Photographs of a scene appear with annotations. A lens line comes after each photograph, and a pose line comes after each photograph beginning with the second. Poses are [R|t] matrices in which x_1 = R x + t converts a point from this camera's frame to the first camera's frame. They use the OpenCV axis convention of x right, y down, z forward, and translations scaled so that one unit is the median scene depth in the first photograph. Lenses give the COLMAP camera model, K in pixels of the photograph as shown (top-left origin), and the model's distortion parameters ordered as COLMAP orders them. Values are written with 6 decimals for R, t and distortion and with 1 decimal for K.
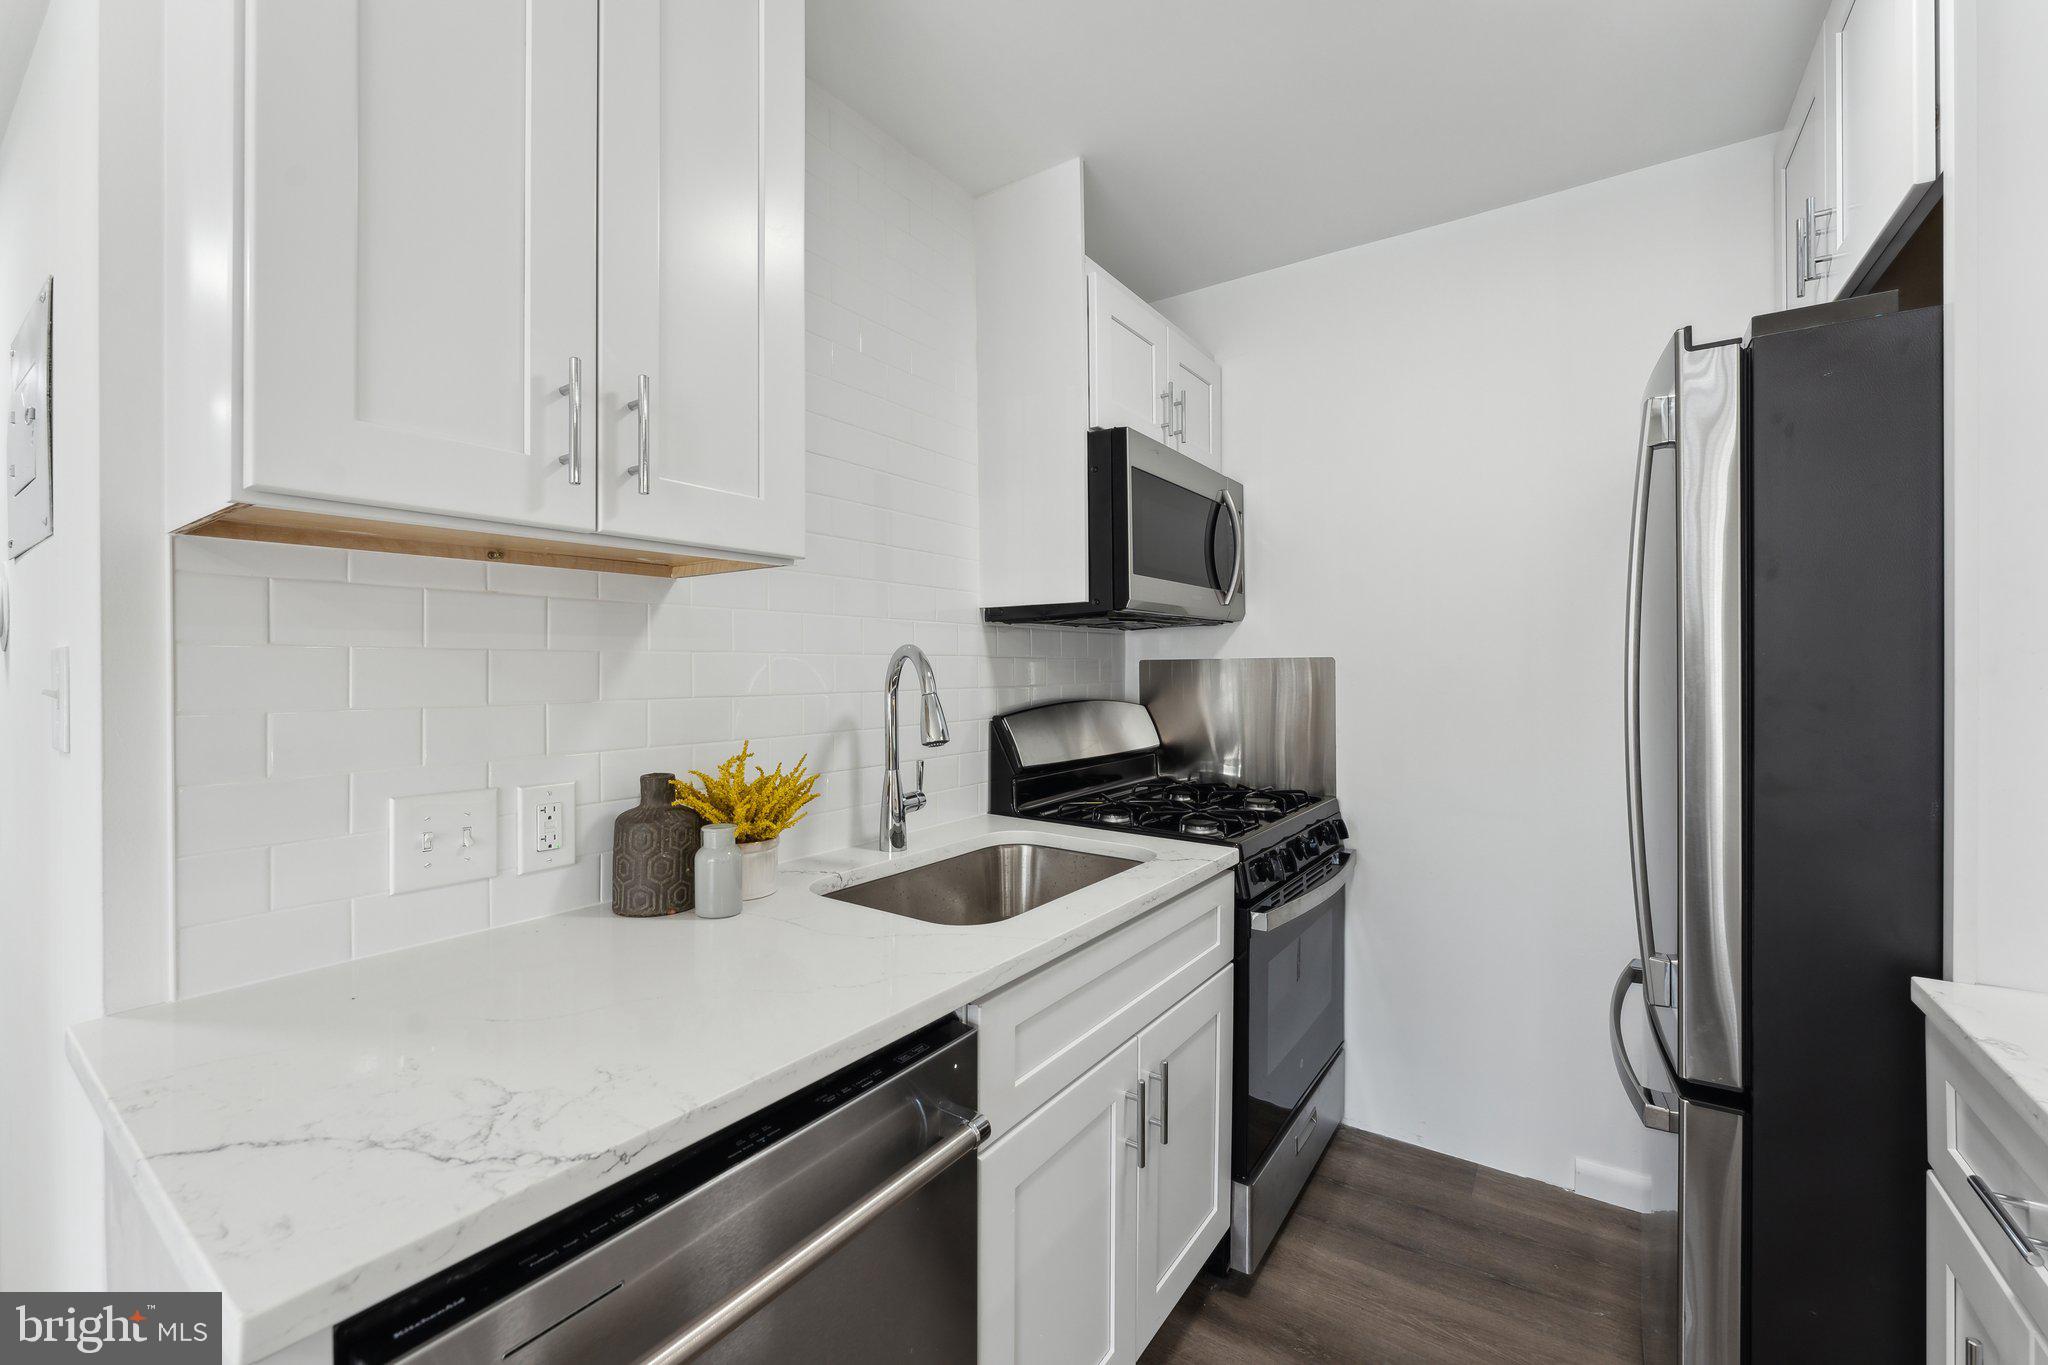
lens RADIAL K [[832.4, 0, 1032.6], [0, 832.4, 667.7], [0, 0, 1]] dist [-0.004479, 0.000501]
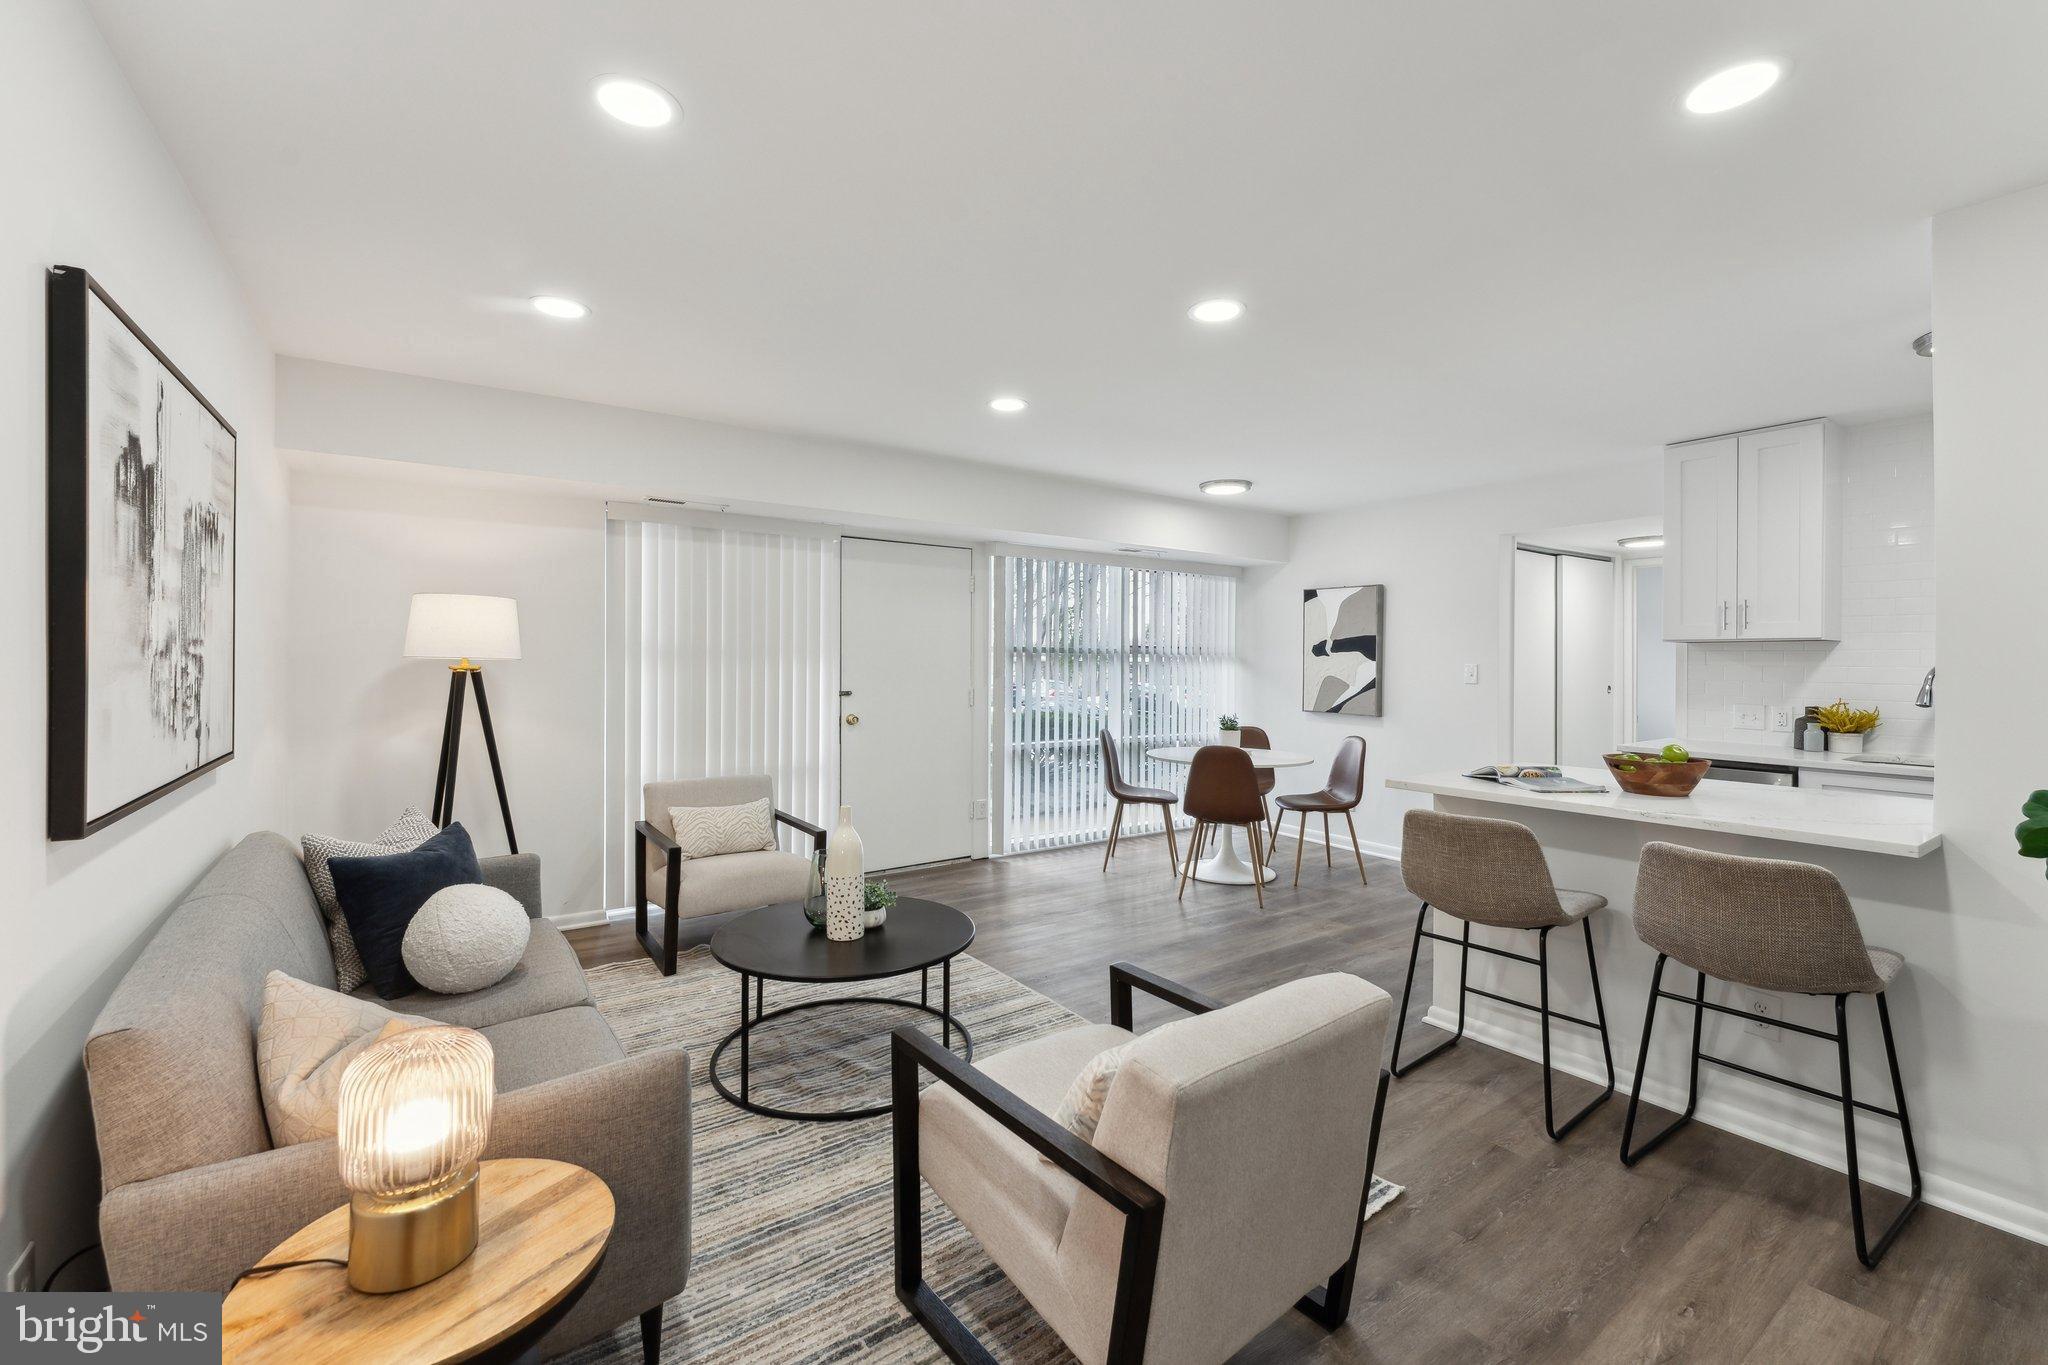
lens RADIAL K [[832.4, 0, 1018.5], [0, 832.4, 665.4], [0, 0, 1]] dist [-0.004479, 0.000501]
pose [[-0.365337, 0.005139, -0.930861, 2.906869], [-0.005167, 0.999958, 0.007548, -0.027637], [0.930861, 0.007567, -0.365295, -0.523482]]
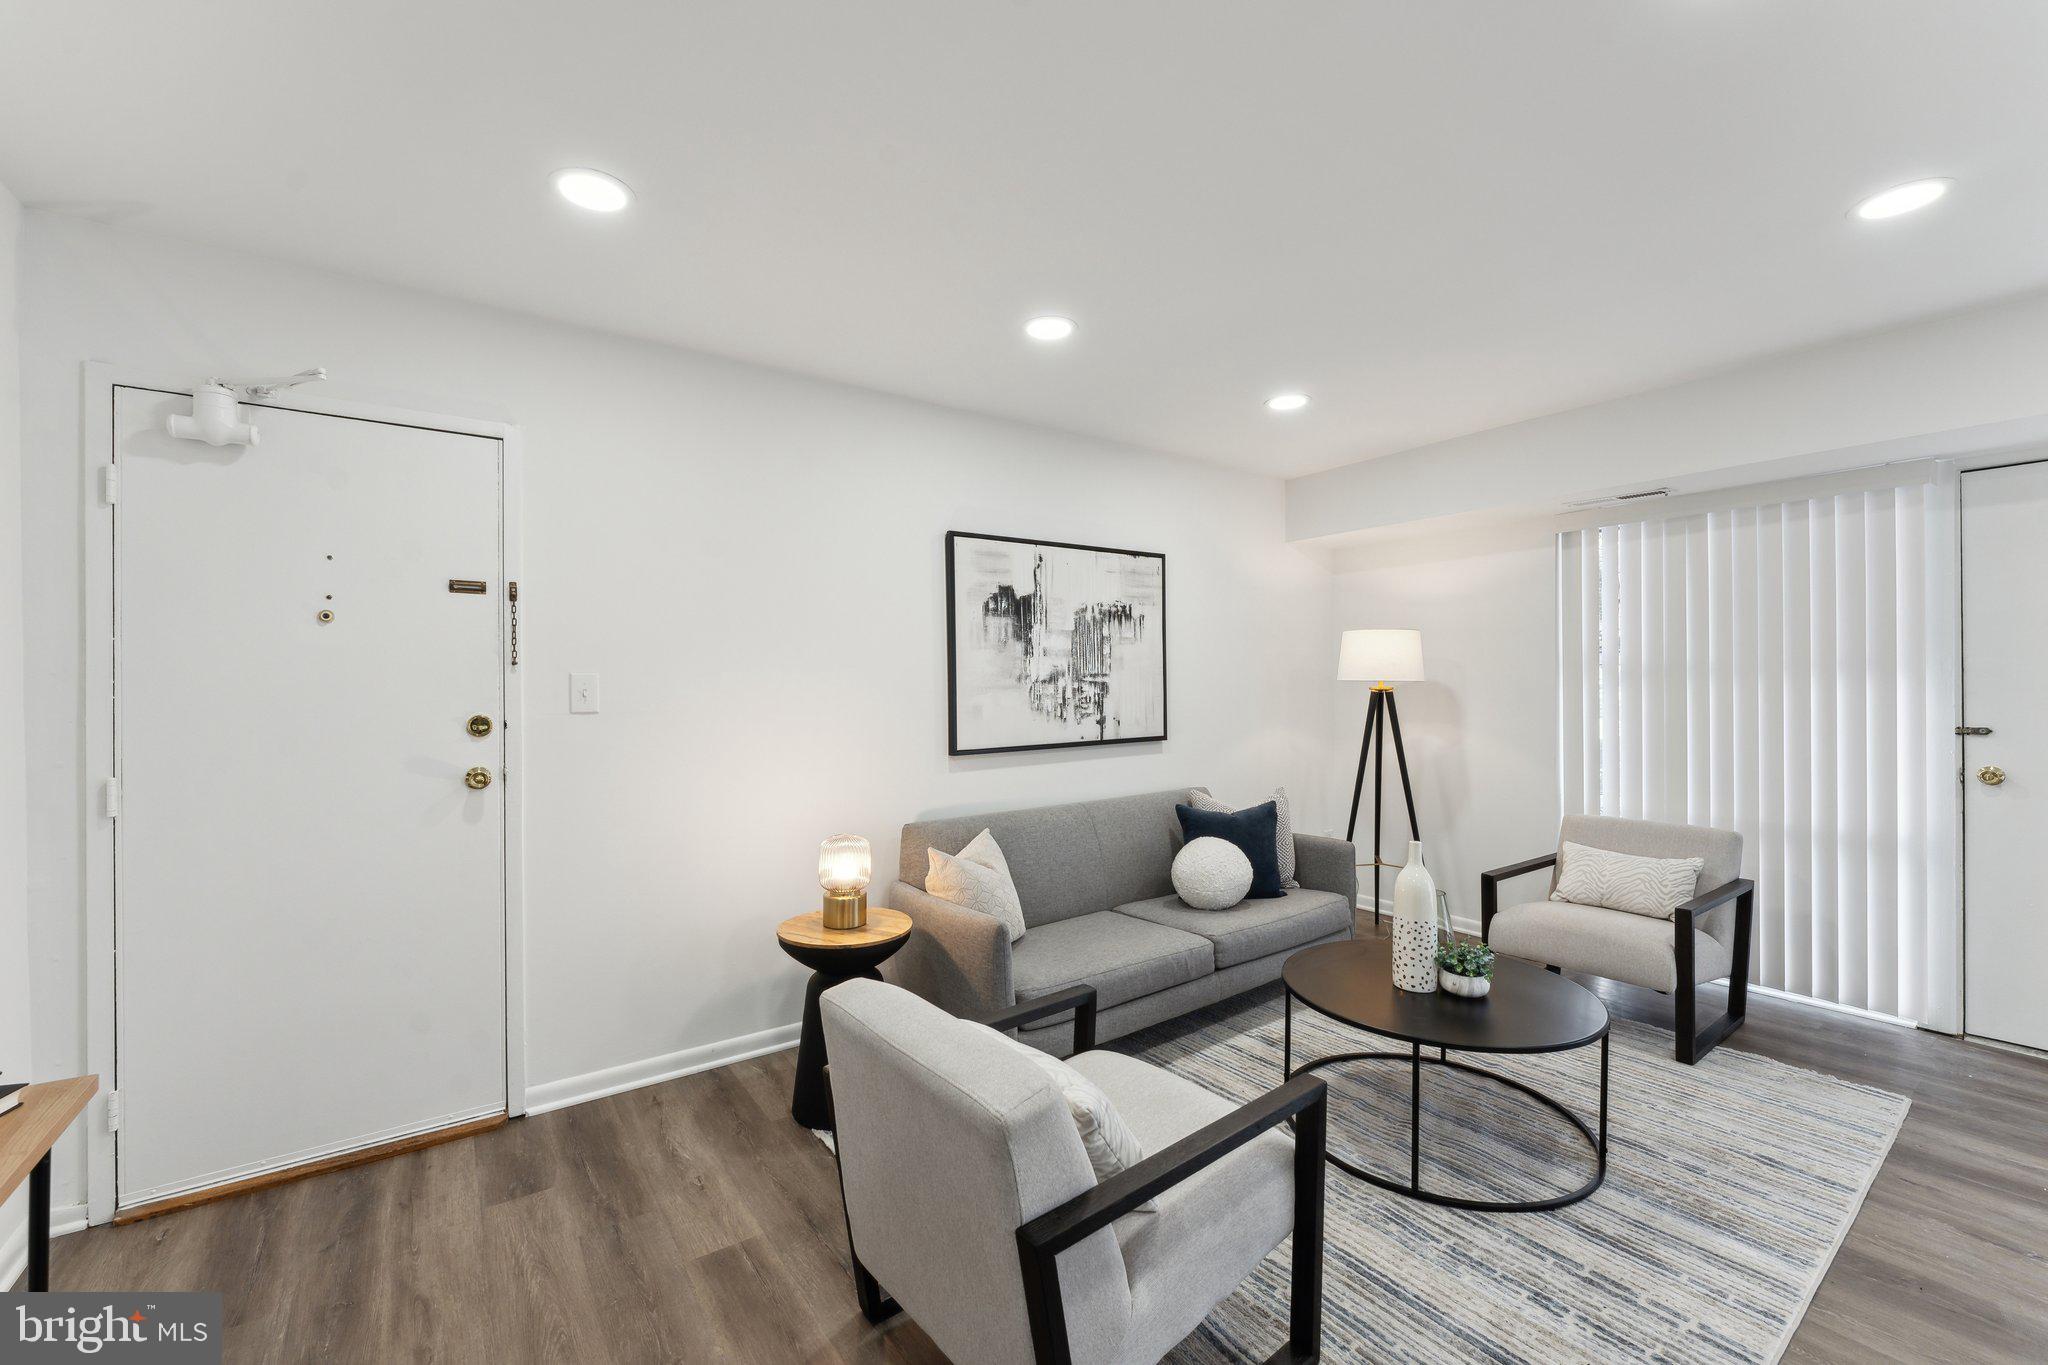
lens RADIAL K [[832.4, 0, 1028.8], [0, 832.4, 683.4], [0, 0, 1]] dist [-0.004479, 0.000501]
pose [[-0.939788, 0.010489, 0.341596, 1.520789], [0.010215, 0.999944, -0.002599, -0.018165], [-0.341605, 0.001047, -0.939843, 0.246375]]
